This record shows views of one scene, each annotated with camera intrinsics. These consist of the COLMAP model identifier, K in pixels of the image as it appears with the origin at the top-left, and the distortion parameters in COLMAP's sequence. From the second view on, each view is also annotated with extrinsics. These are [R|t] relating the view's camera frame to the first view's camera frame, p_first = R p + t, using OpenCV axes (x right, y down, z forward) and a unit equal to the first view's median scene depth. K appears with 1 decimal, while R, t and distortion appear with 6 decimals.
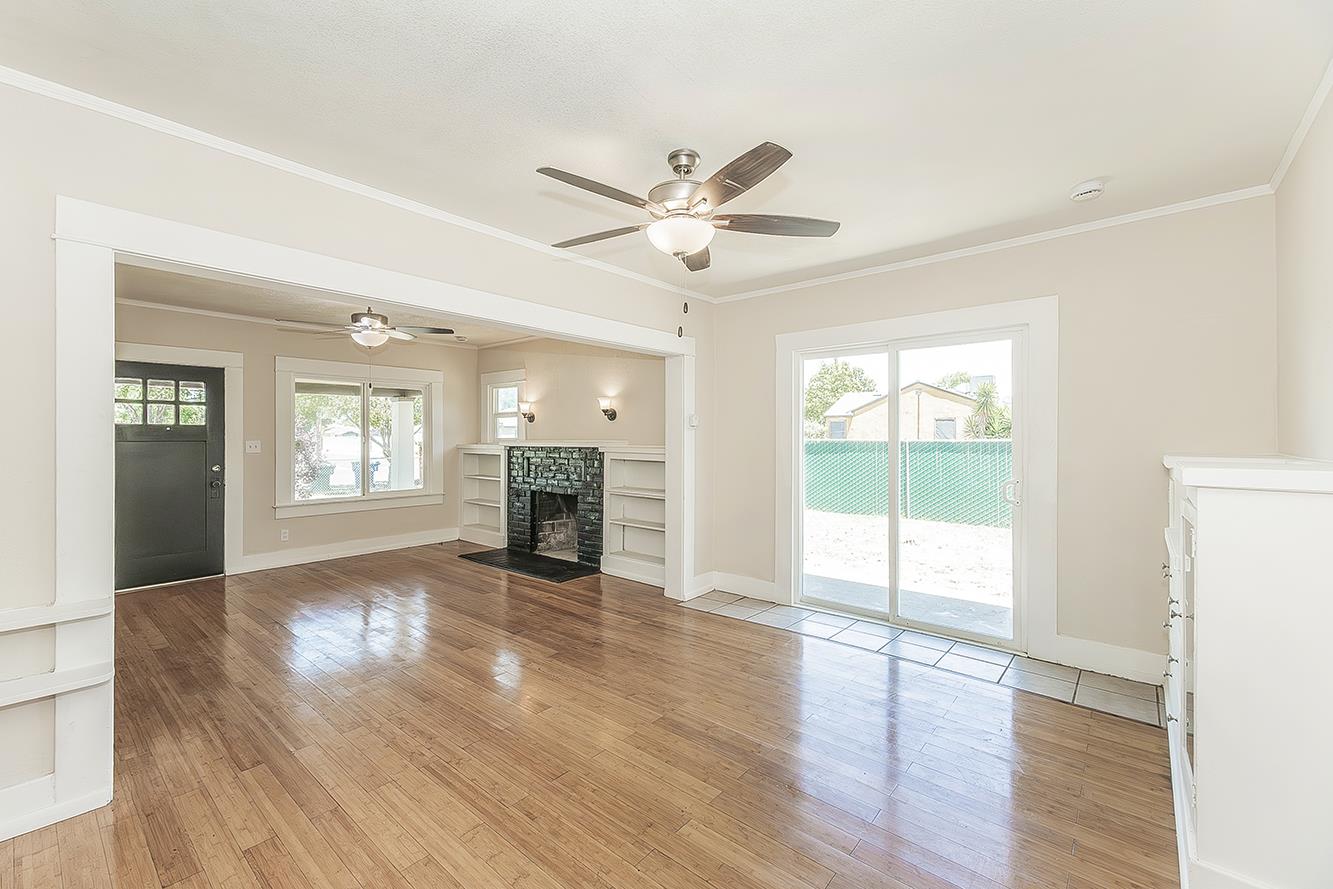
lens RADIAL K [[565.9, 0, 656.5], [0, 565.9, 434.6], [0, 0, 1]] dist [0.003161, 0.001141]
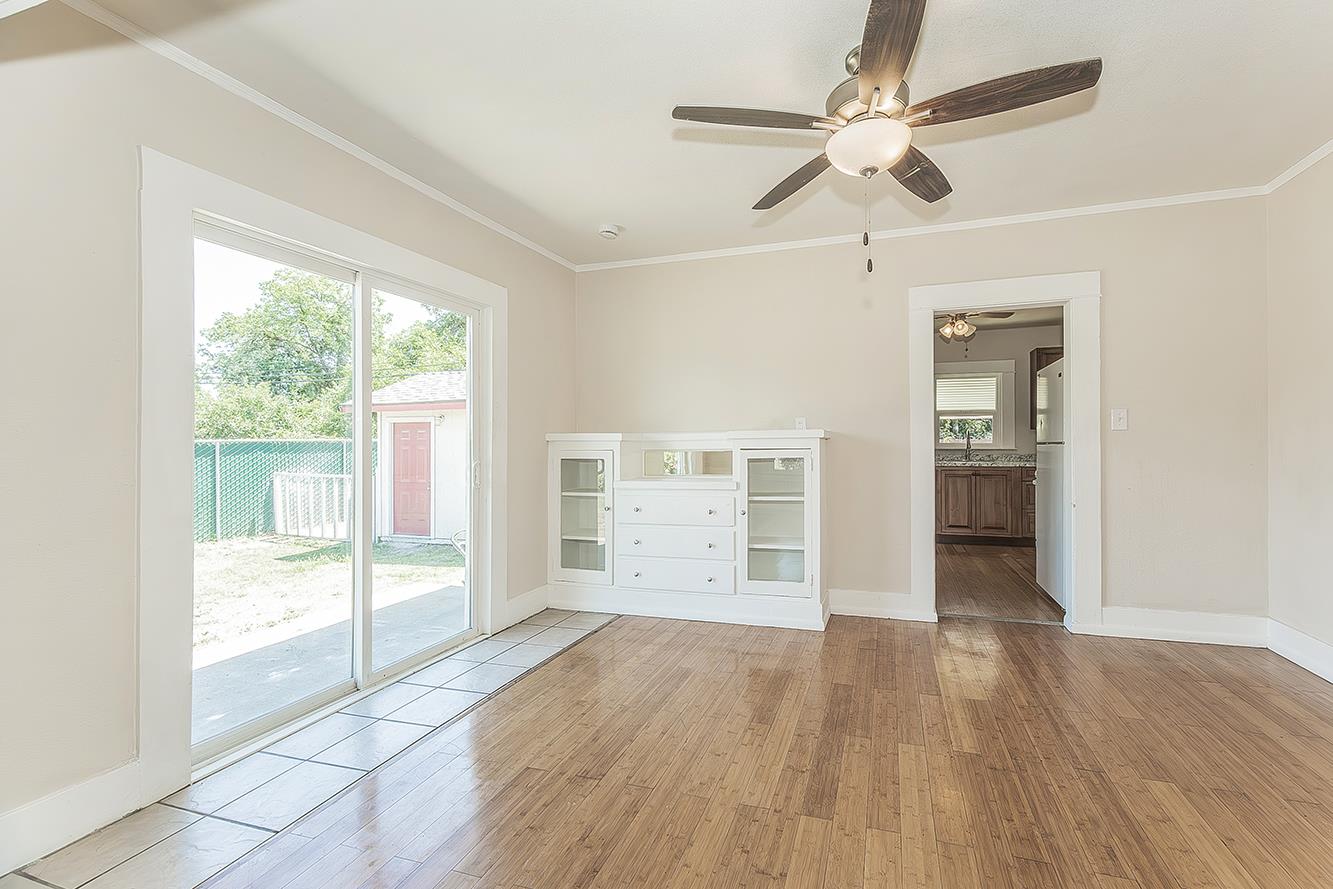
lens RADIAL K [[557.7, 0, 710.4], [0, 557.7, 442.6], [0, 0, 1]] dist [0.003150, 0.000105]
pose [[-0.385926, 0.002345, 0.922527, -0.390223], [0.005233, 0.999986, -0.000353, 0.049120], [-0.922515, 0.004692, -0.385933, 0.969421]]
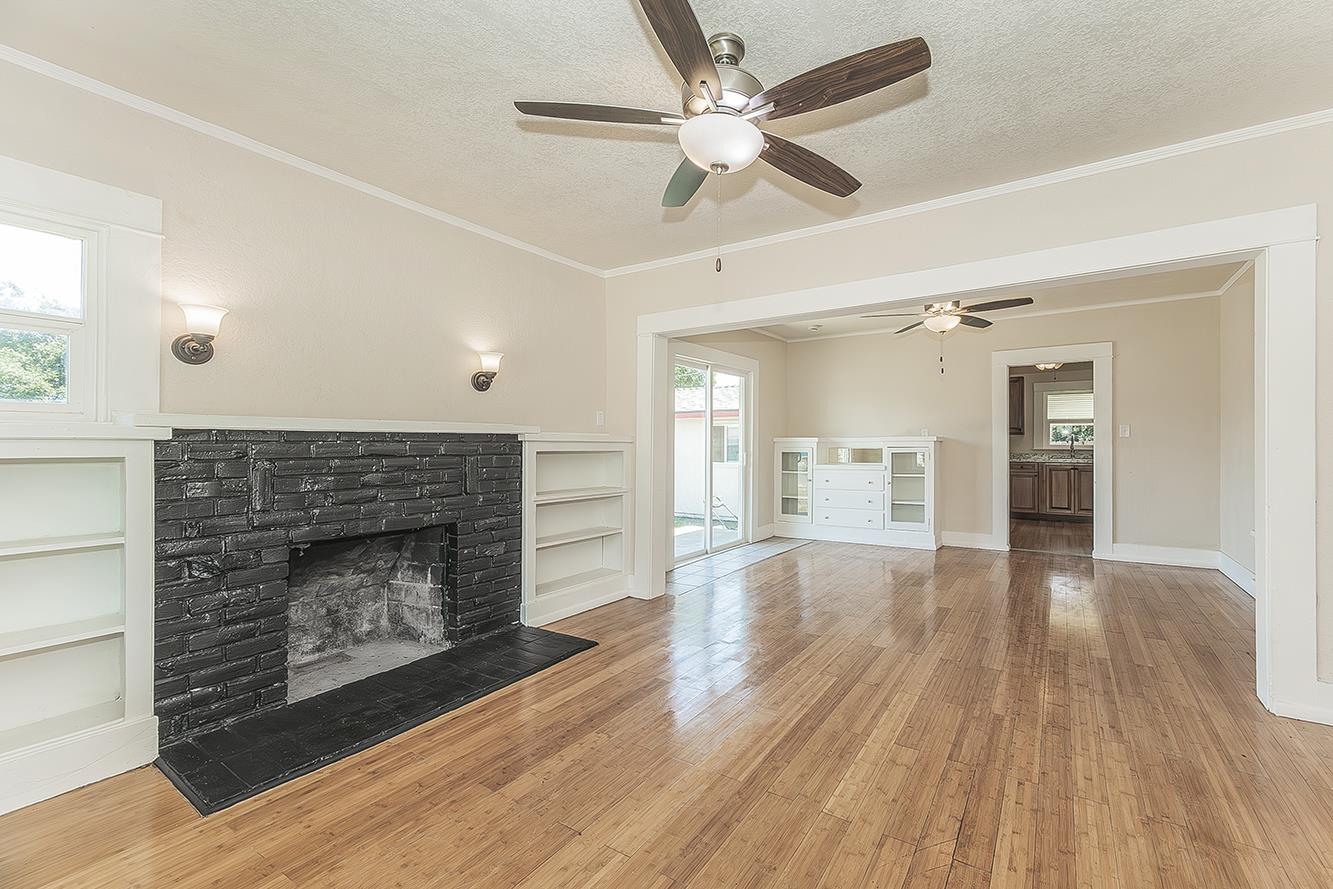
lens RADIAL K [[565.9, 0, 718.7], [0, 565.9, 448.3], [0, 0, 1]] dist [0.003161, 0.001141]
pose [[-0.156872, -0.009477, 0.987574, -1.113113], [-0.001810, 0.999955, 0.009308, 0.048631], [-0.987617, -0.000328, -0.156882, 1.312725]]
